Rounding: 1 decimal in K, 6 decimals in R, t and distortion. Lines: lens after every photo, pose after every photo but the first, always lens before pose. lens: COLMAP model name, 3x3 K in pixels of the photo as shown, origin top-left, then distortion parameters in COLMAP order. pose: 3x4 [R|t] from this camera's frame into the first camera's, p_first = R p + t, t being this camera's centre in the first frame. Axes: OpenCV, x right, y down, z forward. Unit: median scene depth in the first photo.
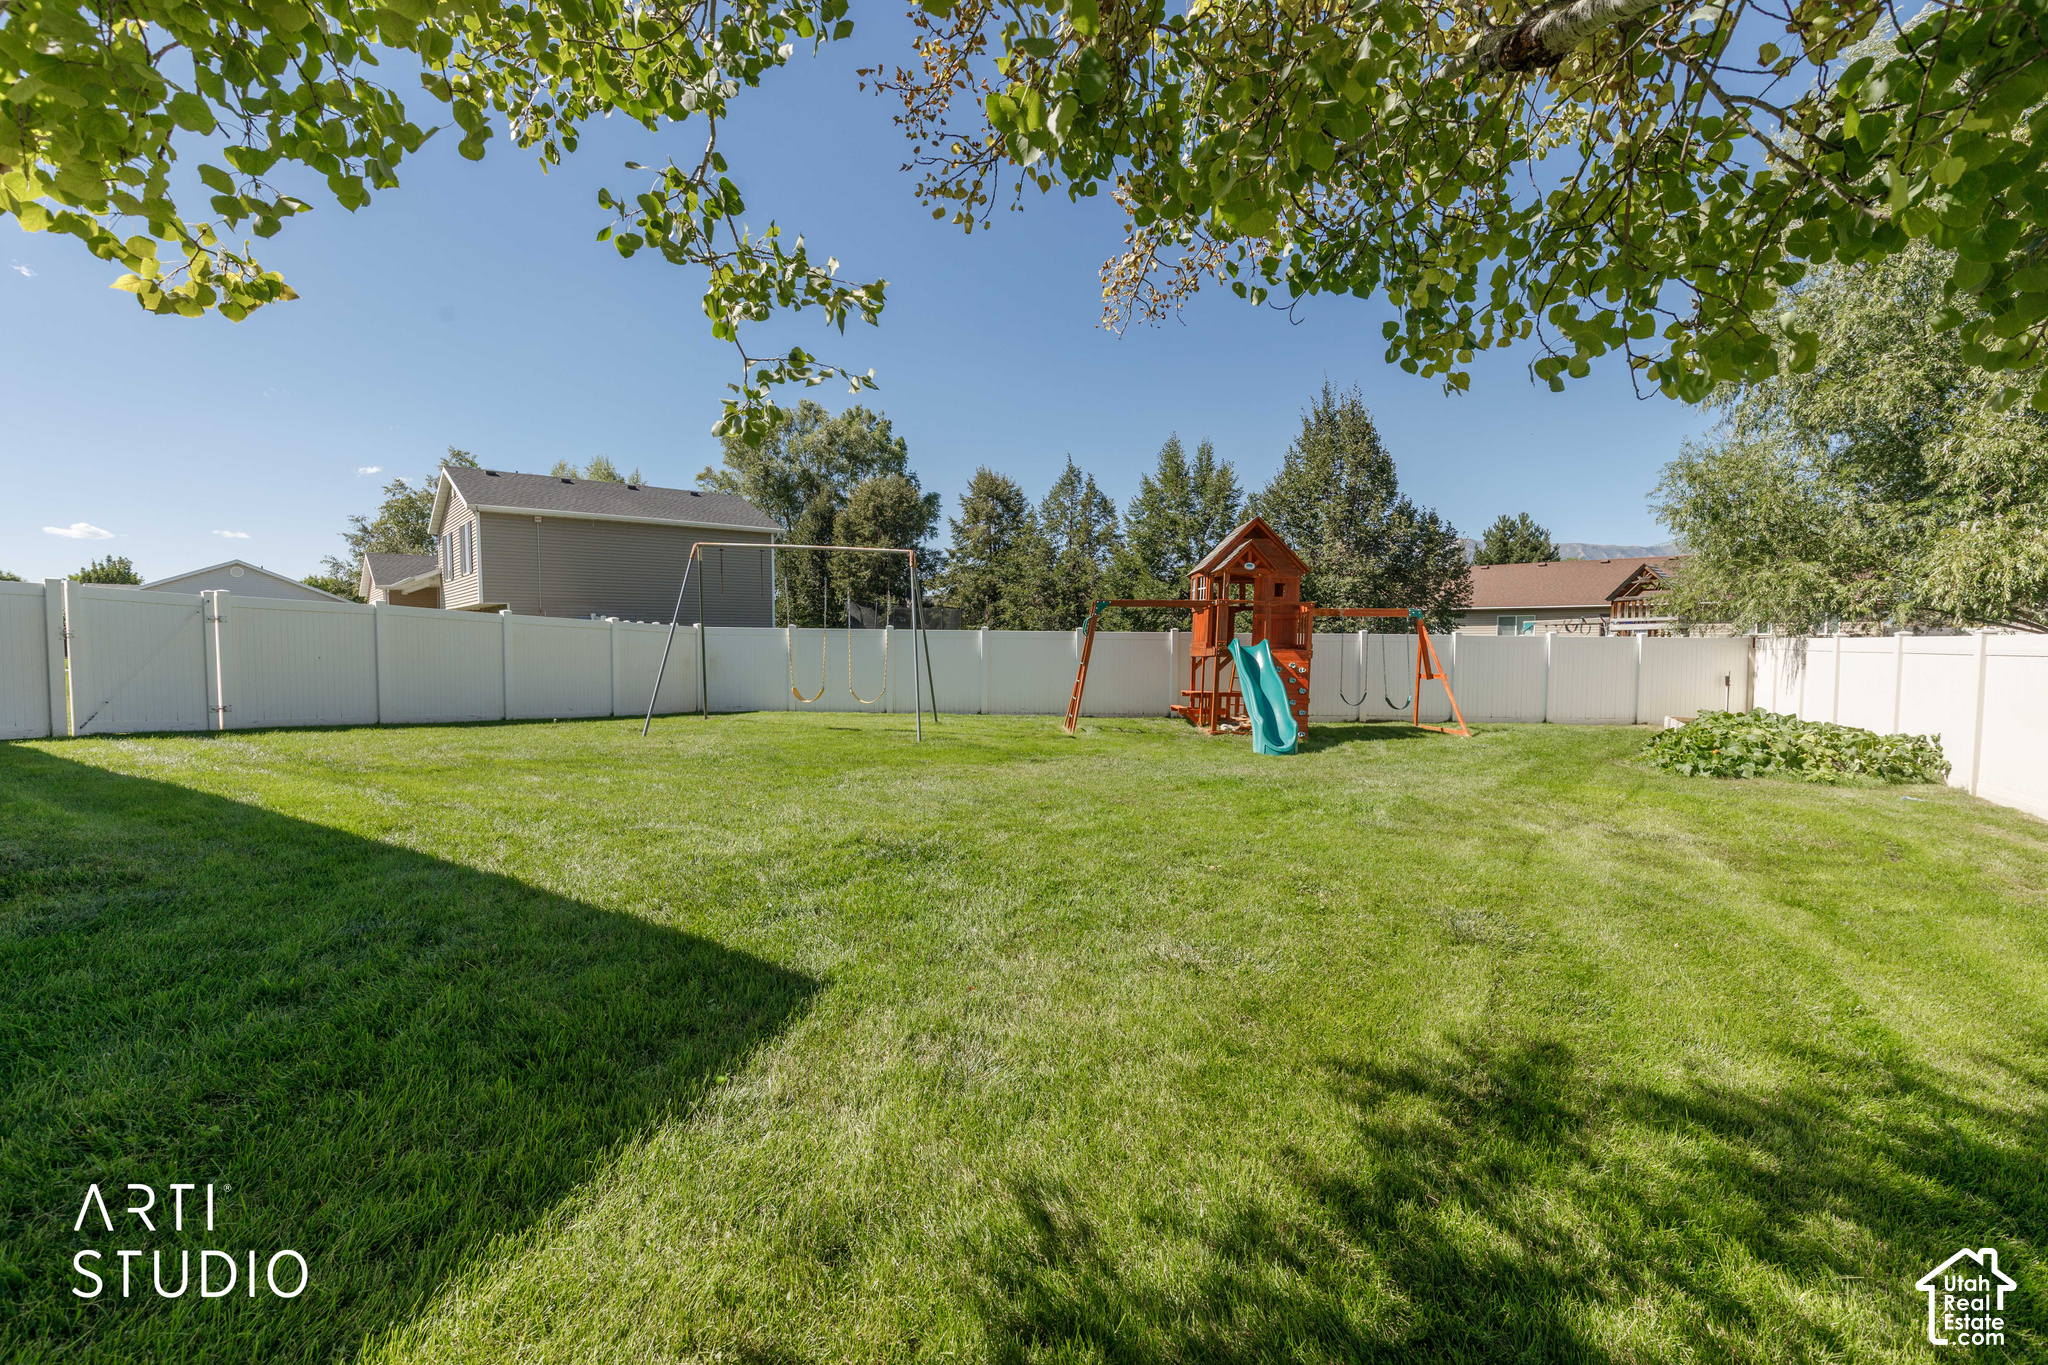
lens RADIAL K [[916.9, 0, 1020.4], [0, 916.9, 683.2], [0, 0, 1]] dist [0.005990, -0.001353]
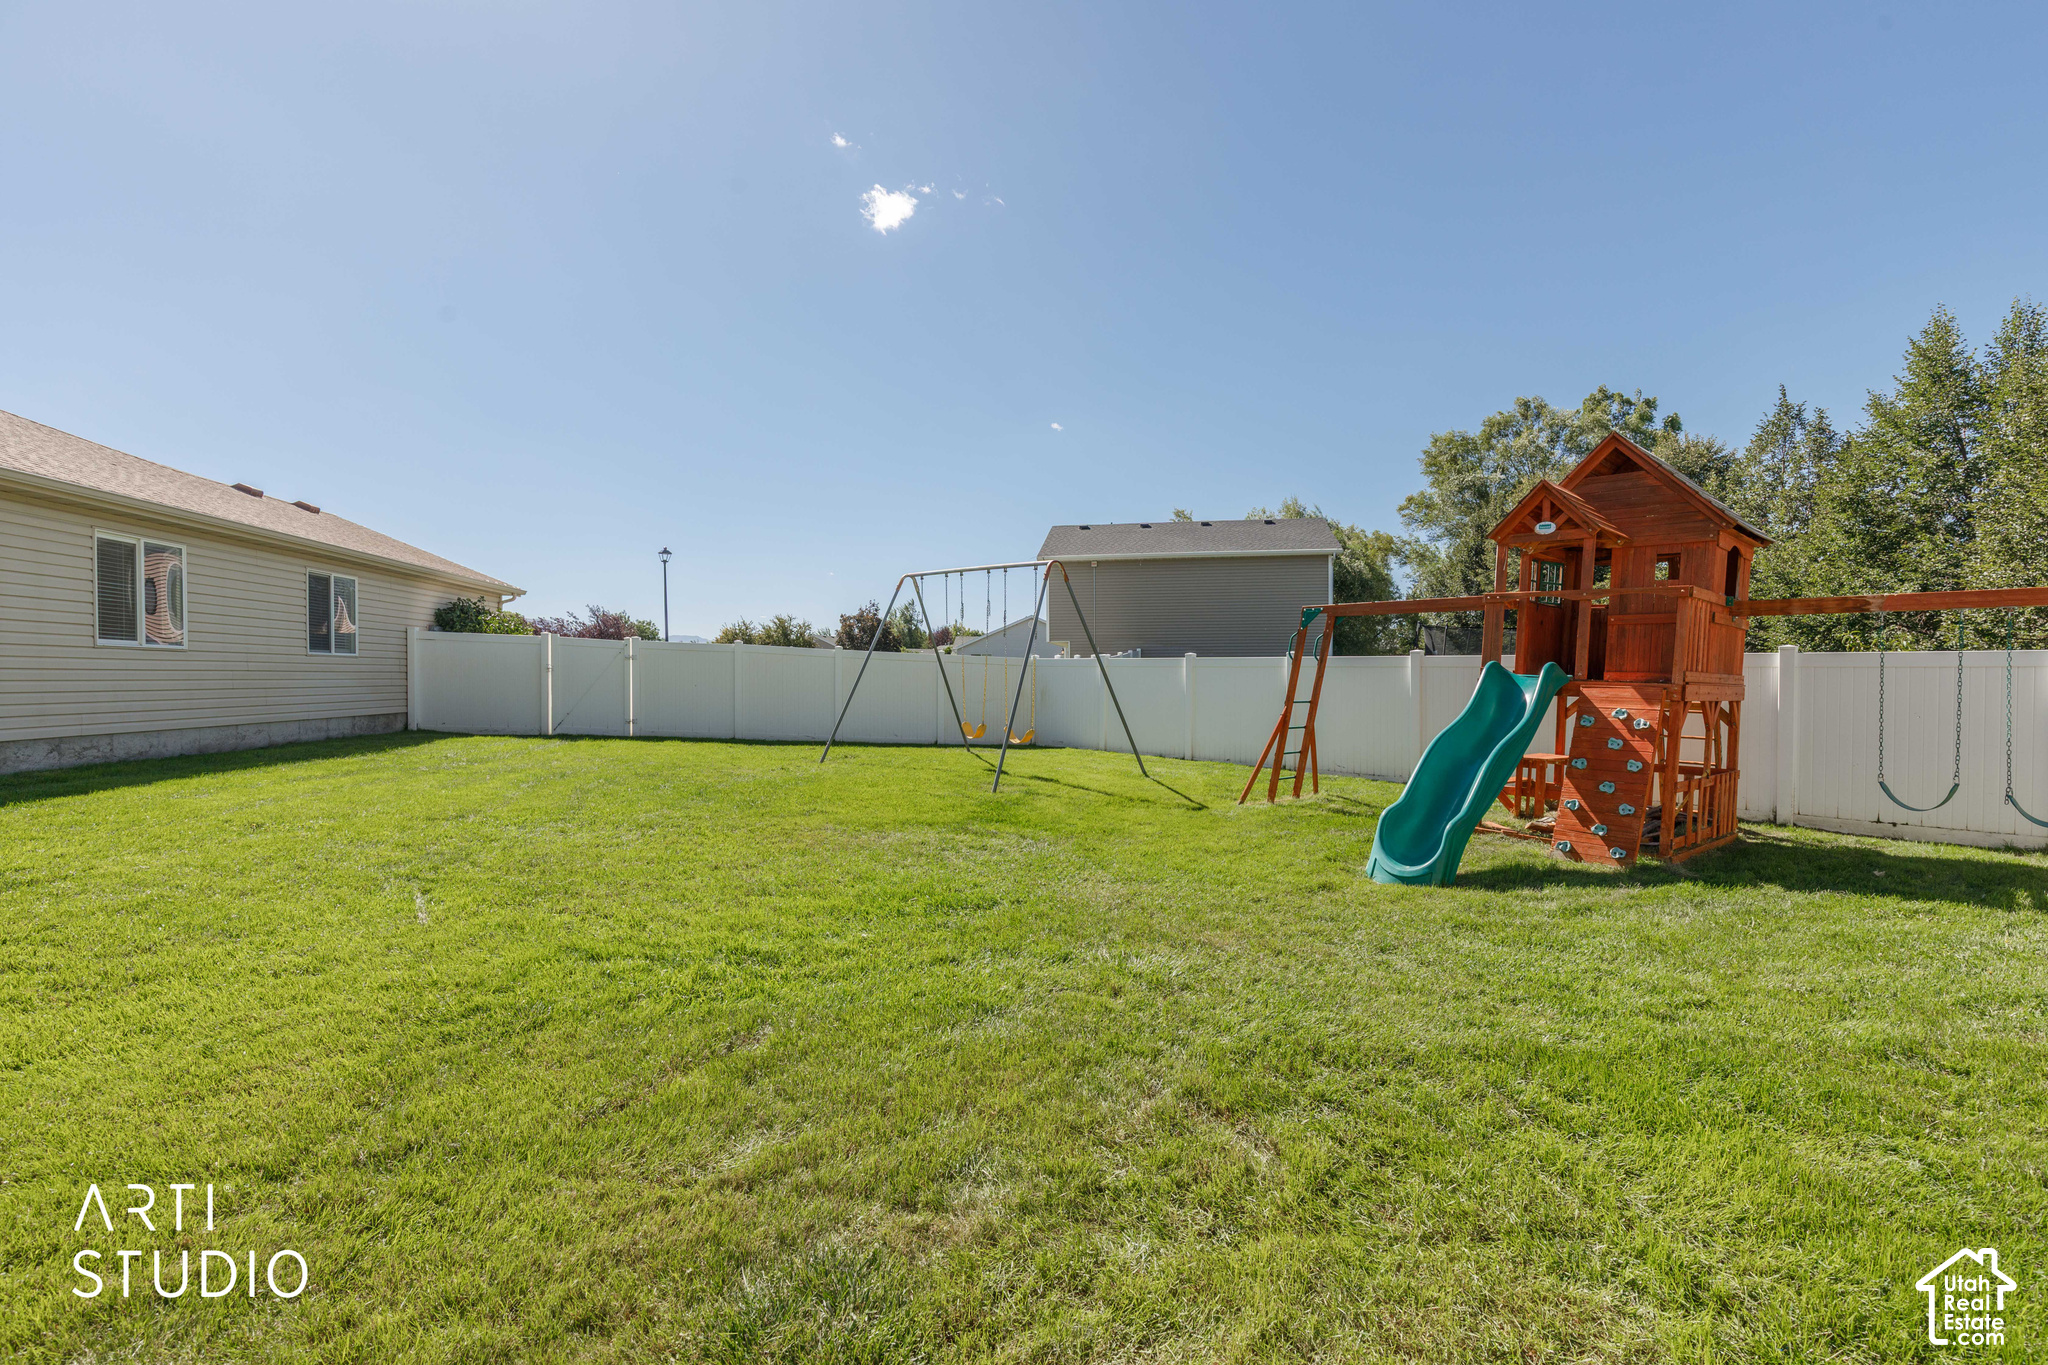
lens RADIAL K [[916.9, 0, 1018.4], [0, 916.9, 692.6], [0, 0, 1]] dist [0.005990, -0.001353]
pose [[0.652560, 0.009718, -0.757674, 0.467193], [-0.032138, 0.999373, -0.014861, -0.011747], [0.757055, 0.034048, 0.652464, 0.404224]]
